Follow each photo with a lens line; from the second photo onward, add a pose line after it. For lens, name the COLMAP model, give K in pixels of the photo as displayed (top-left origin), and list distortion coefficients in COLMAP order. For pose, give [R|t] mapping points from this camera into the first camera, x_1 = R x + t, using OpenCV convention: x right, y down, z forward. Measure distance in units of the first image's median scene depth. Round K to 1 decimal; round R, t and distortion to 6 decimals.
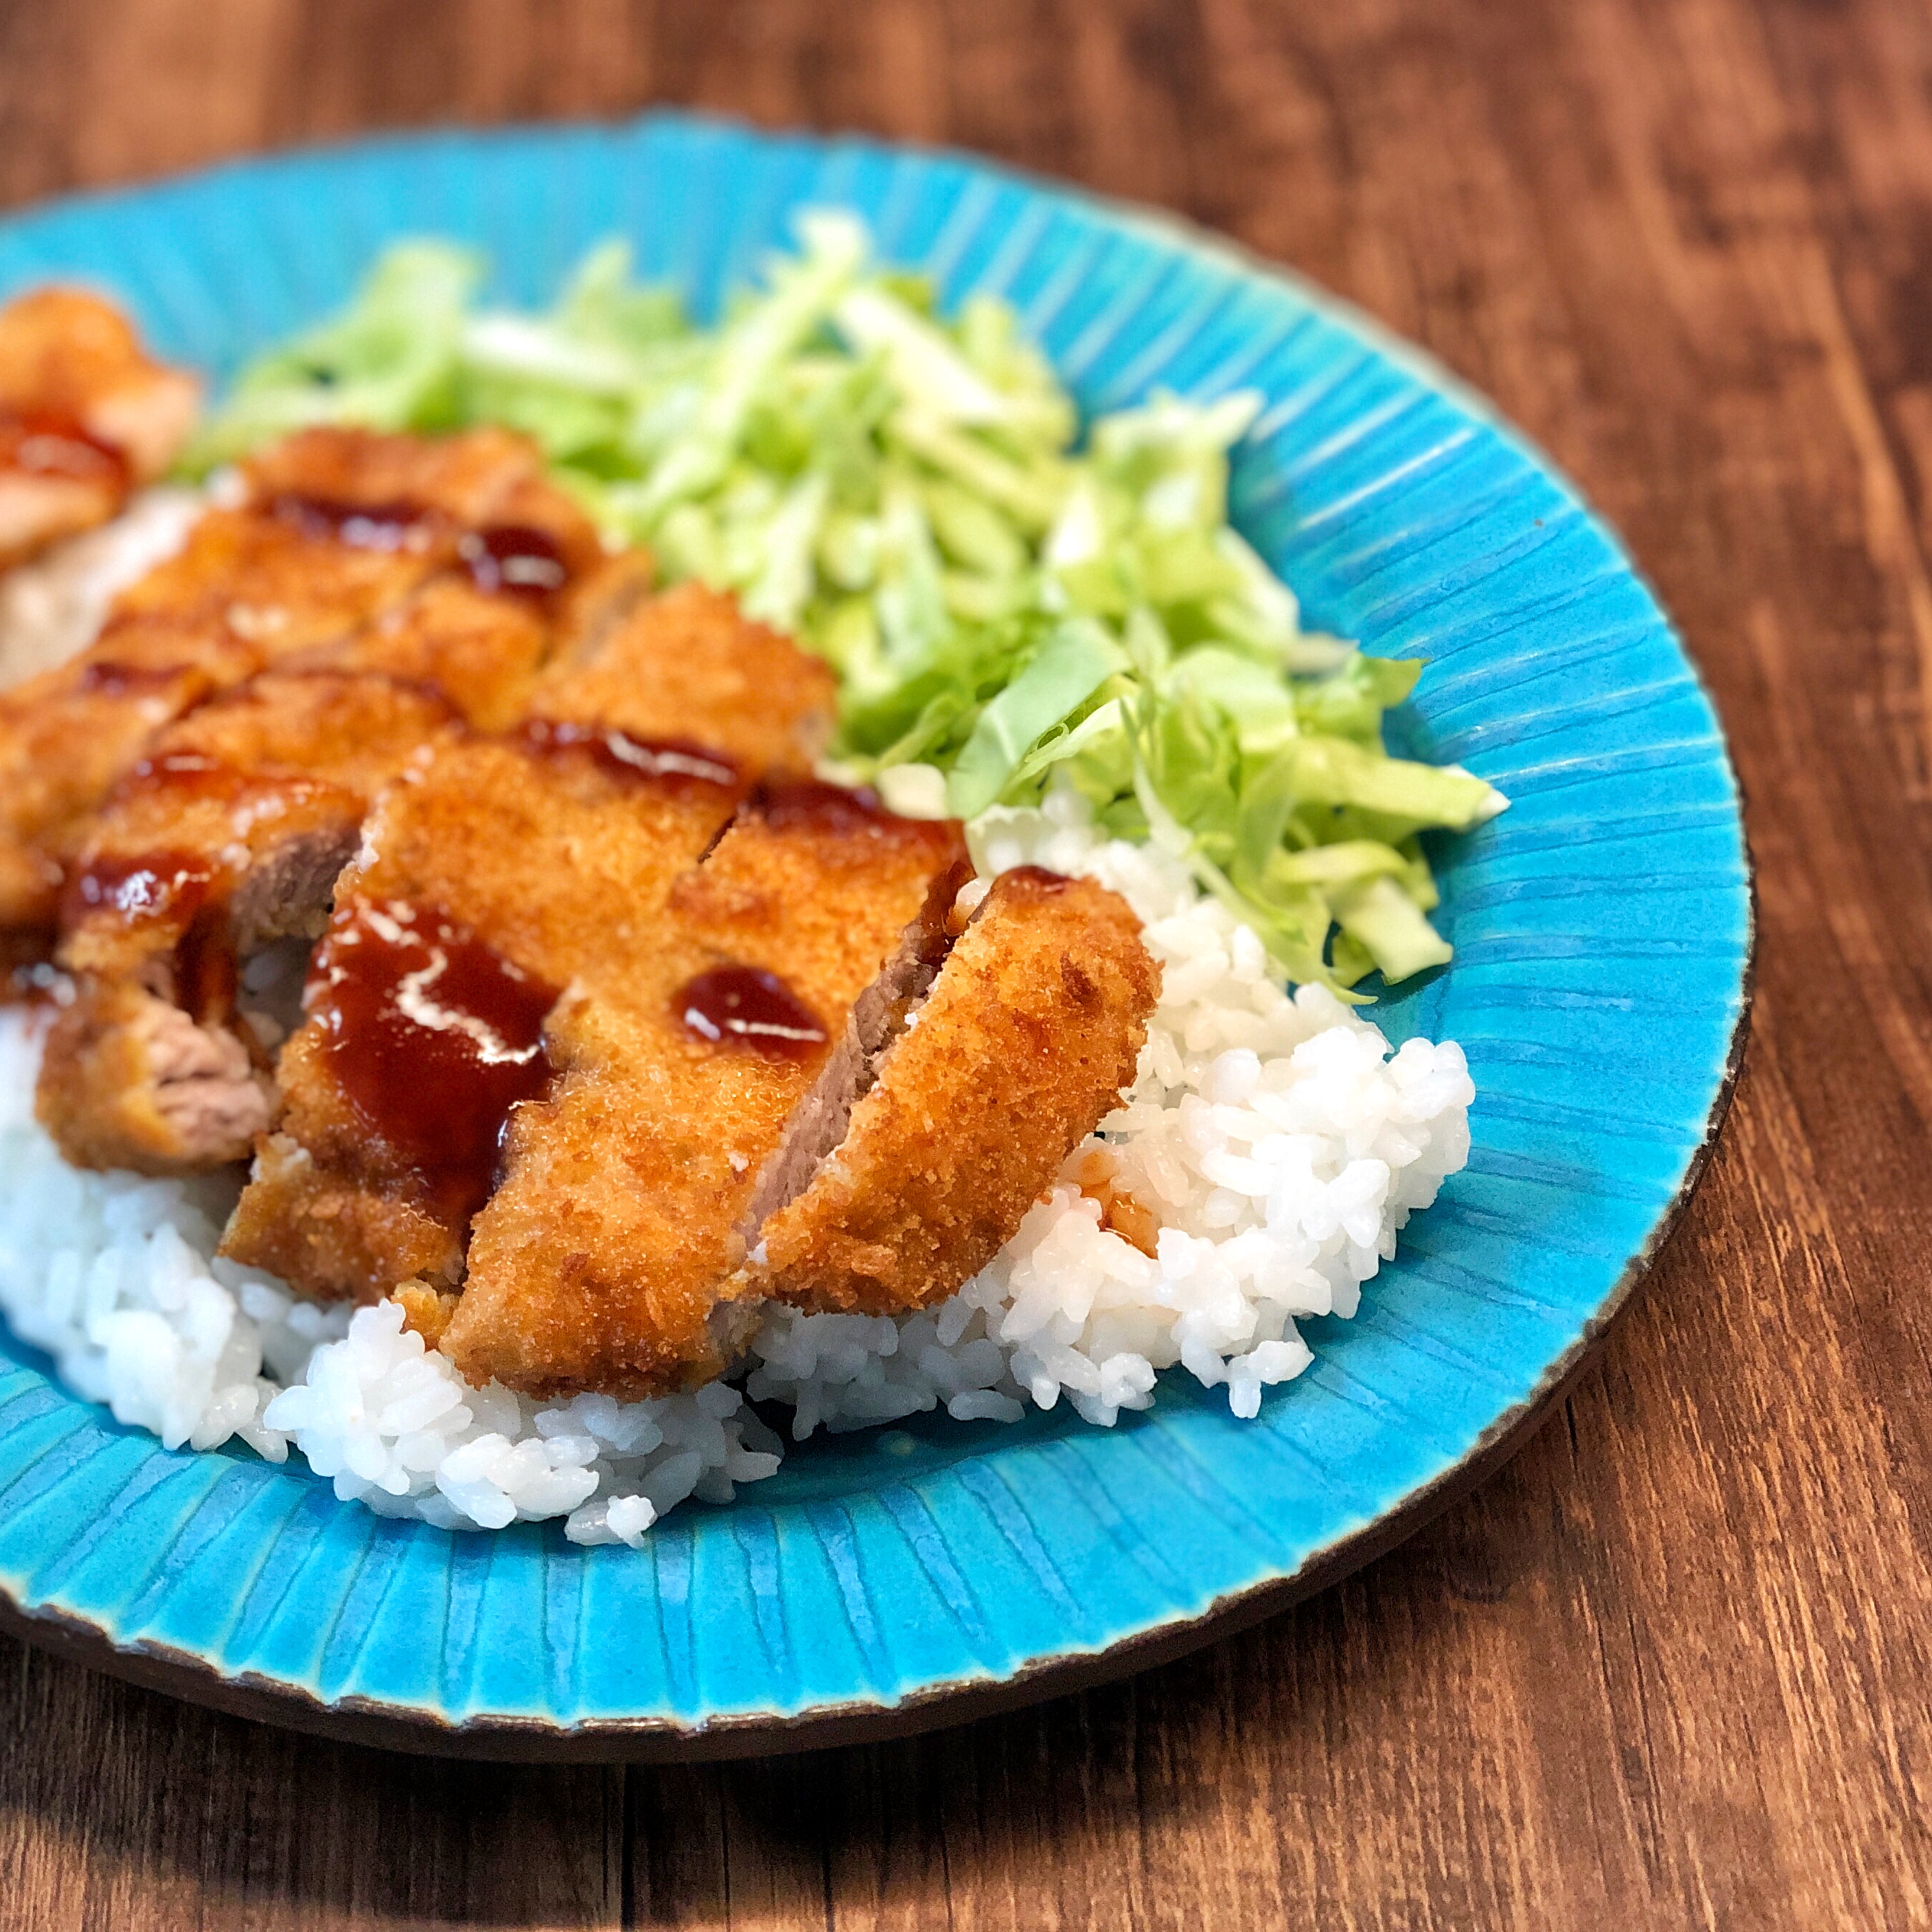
lens RADIAL K [[4289.5, 0, 537.0], [0, 4289.5, 964.1], [0, 0, 1]] dist [0.042855, -0.082711]
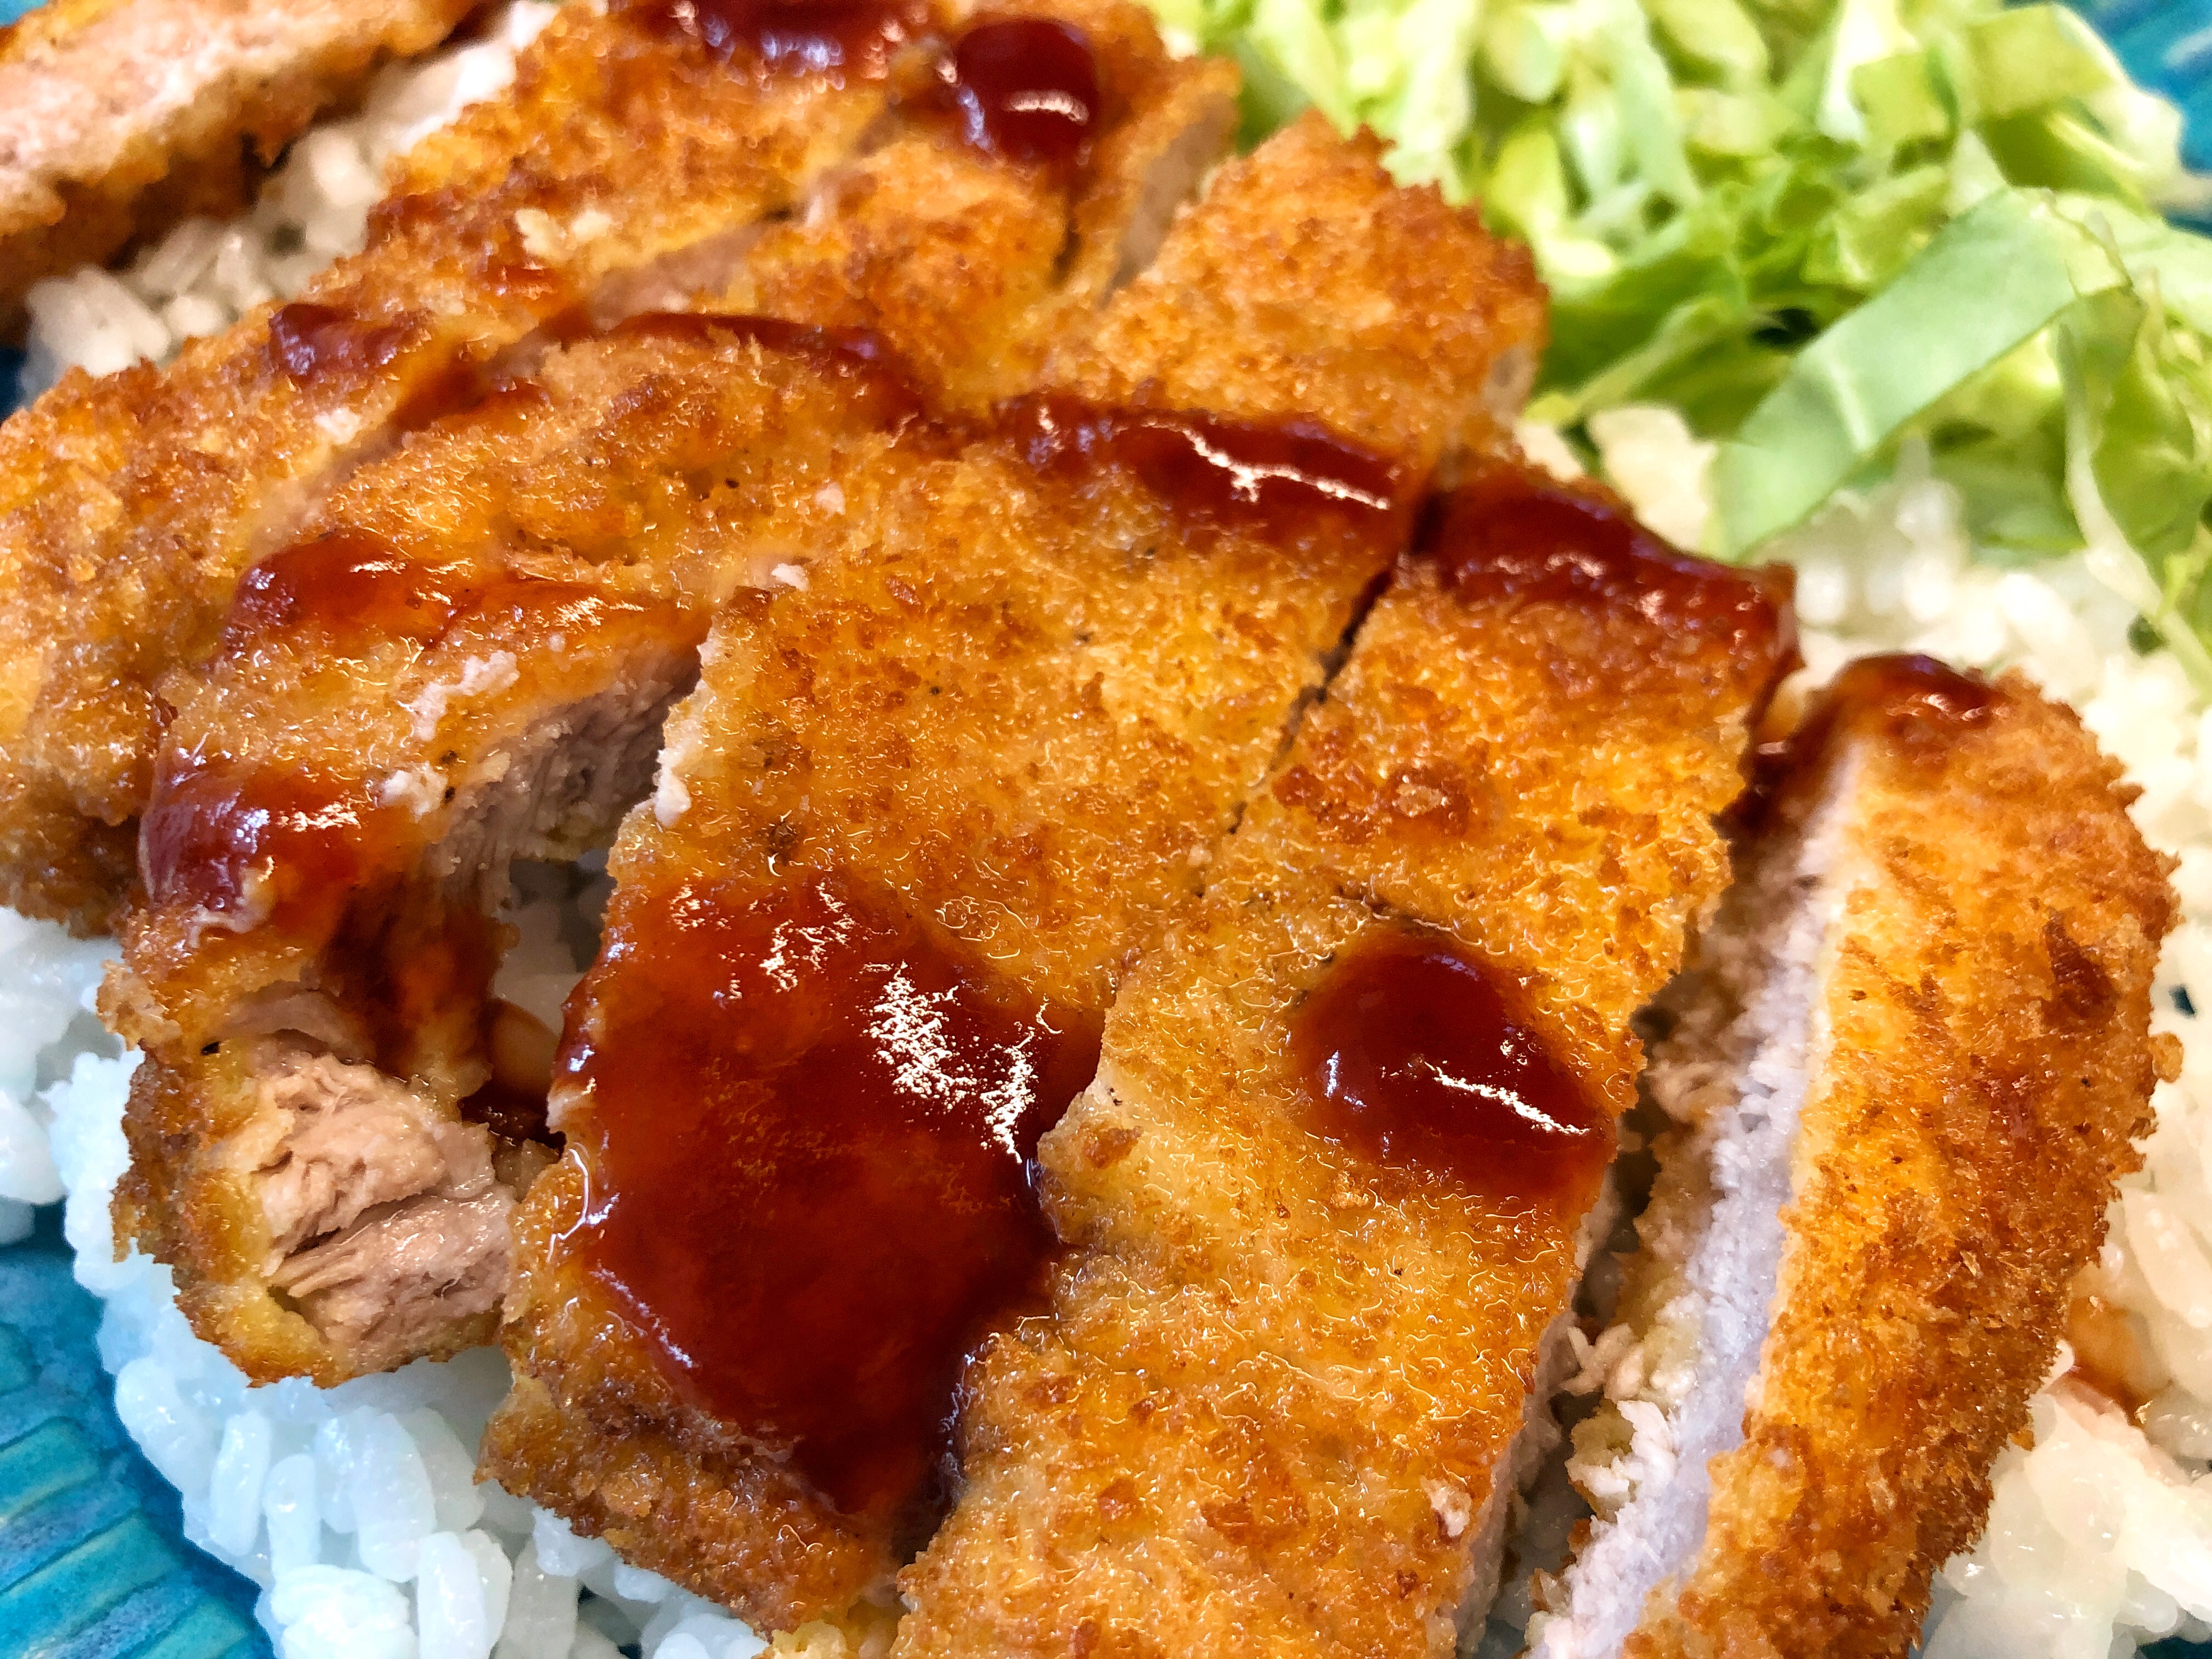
lens RADIAL K [[1910.8, 0, 1106.0], [0, 1910.8, 829.5], [0, 0, 1]] dist [-0.013666, -0.014896]
pose [[0.999257, -0.018118, -0.034011, 0.016690], [0.027778, 0.950380, 0.309849, -0.084611], [0.026709, -0.310564, 0.950177, 0.771101]]
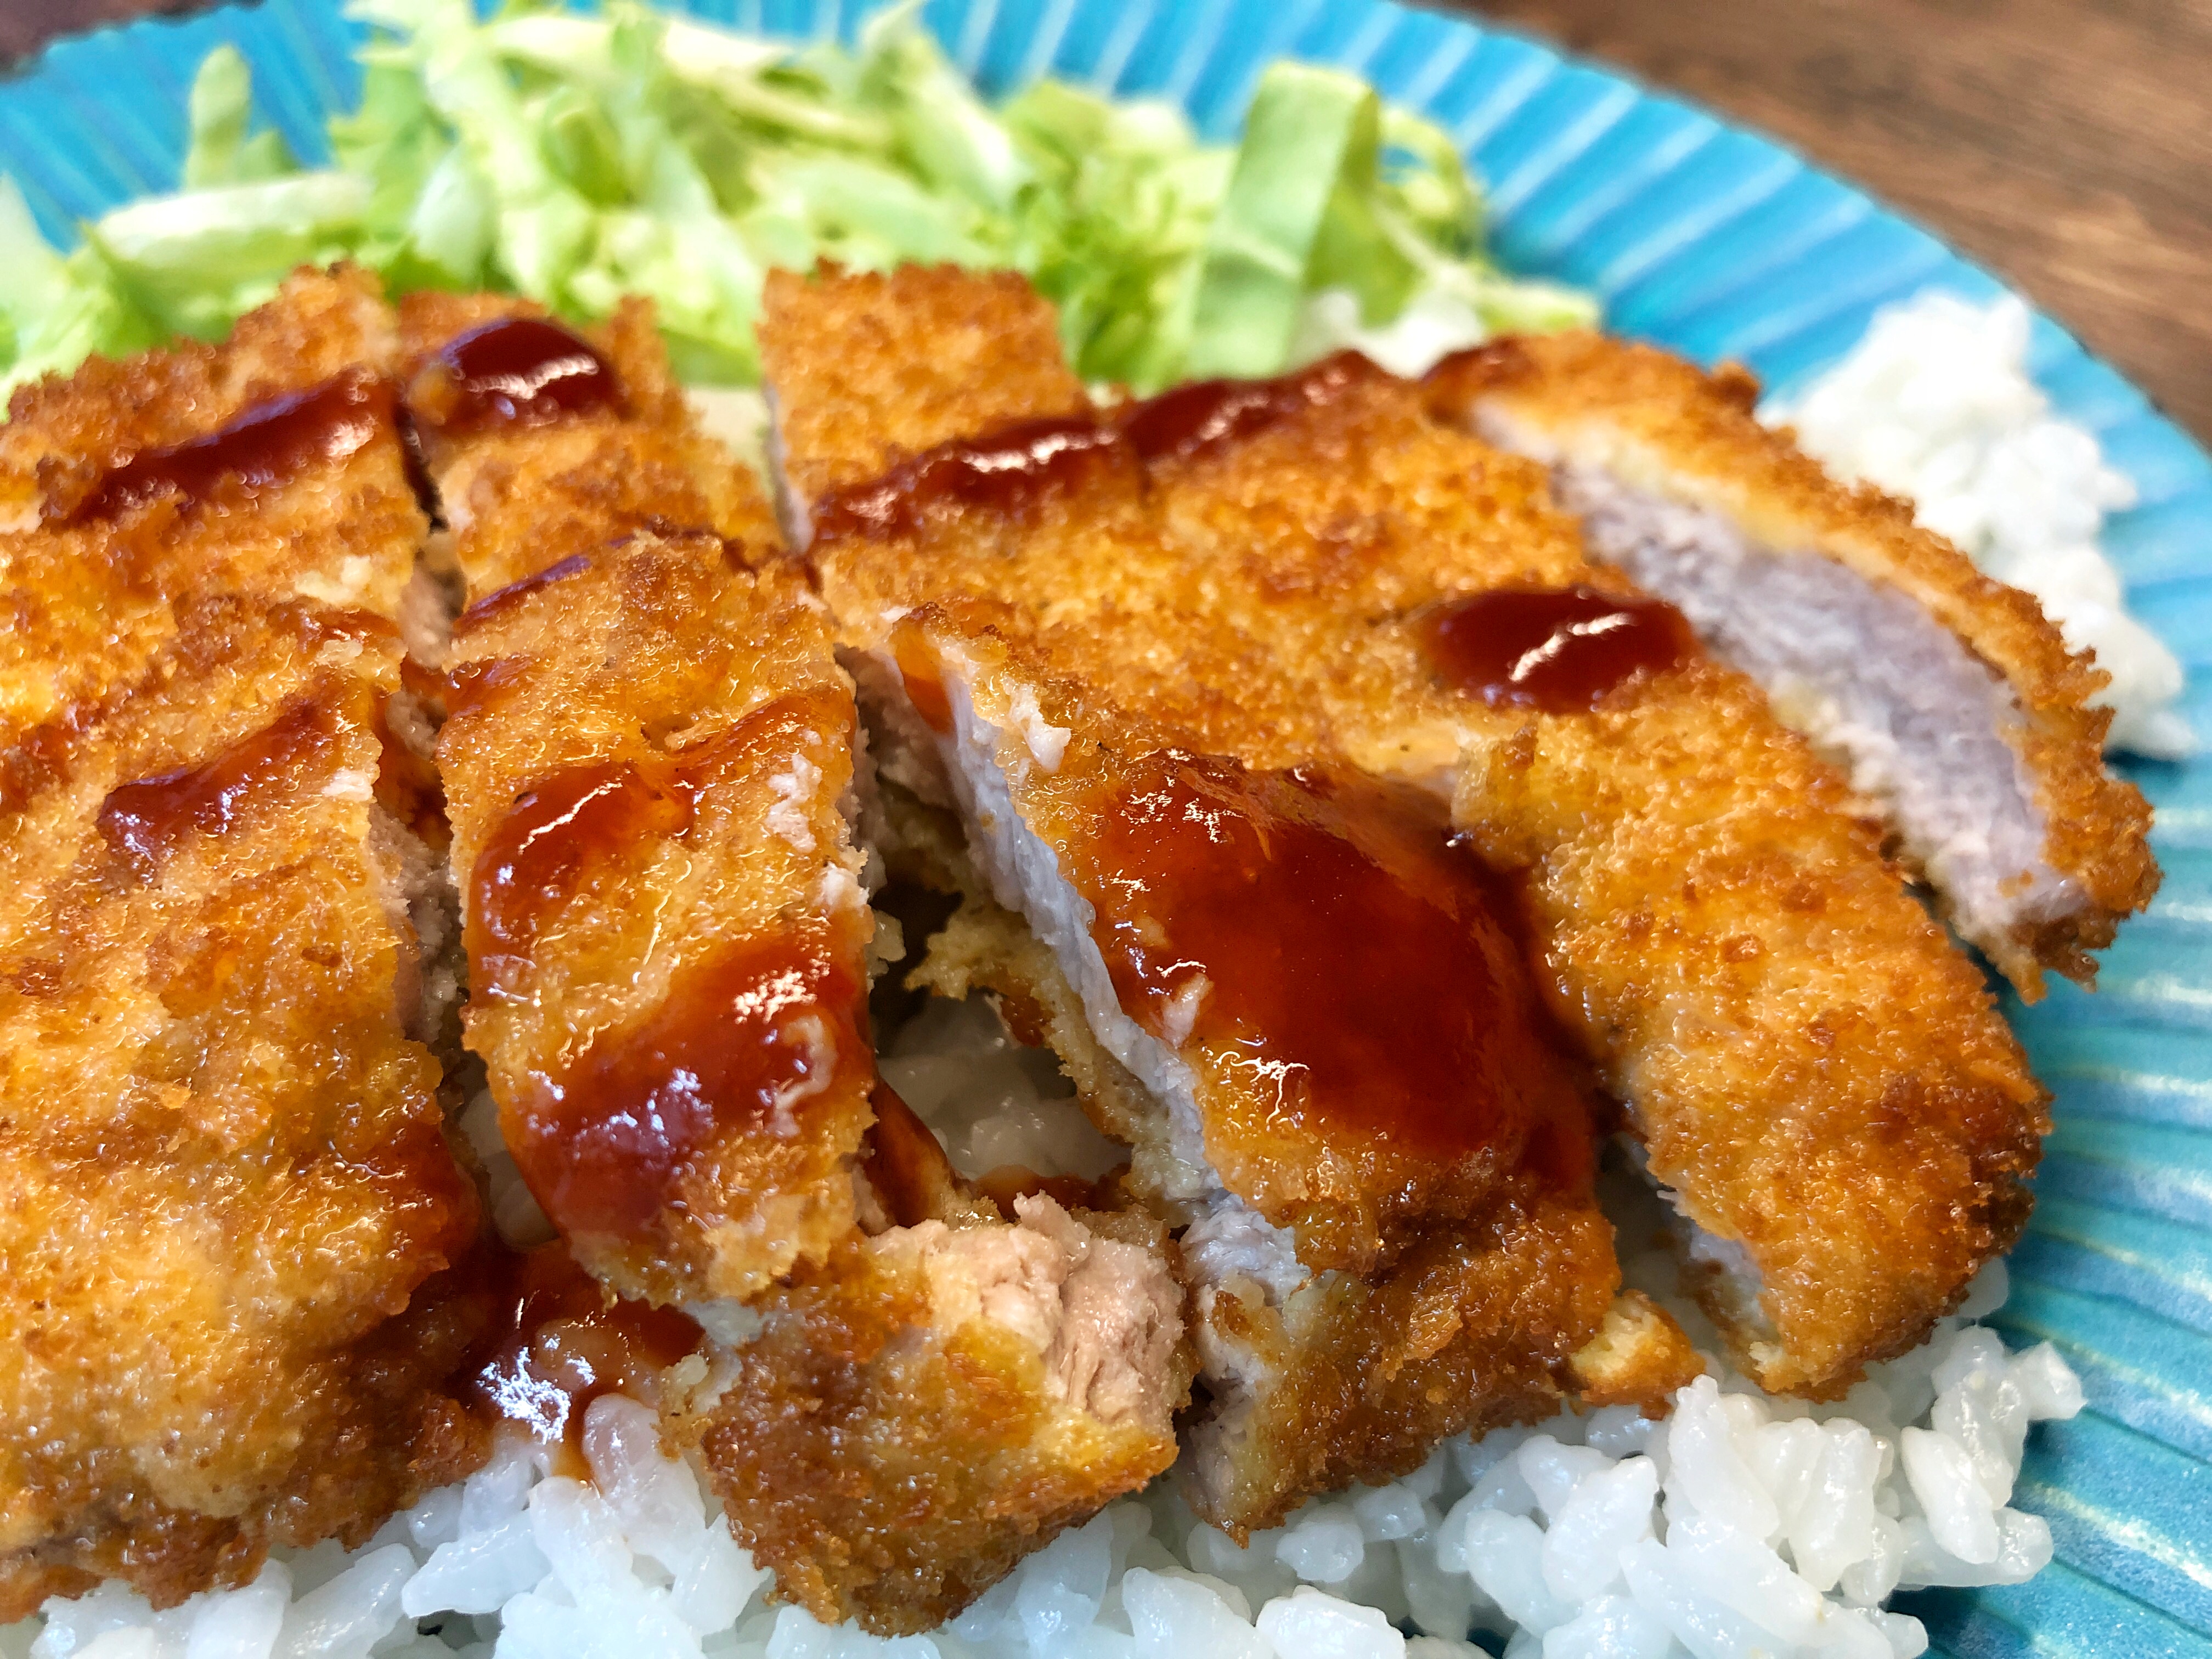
lens RADIAL K [[1910.8, 0, 1106.0], [0, 1910.8, 829.5], [0, 0, 1]] dist [-0.013666, -0.014896]
pose [[0.644867, -0.538608, 0.542261, -0.158338], [0.503634, 0.833128, 0.228584, -0.062550], [-0.574890, 0.125695, 0.808518, 0.790765]]
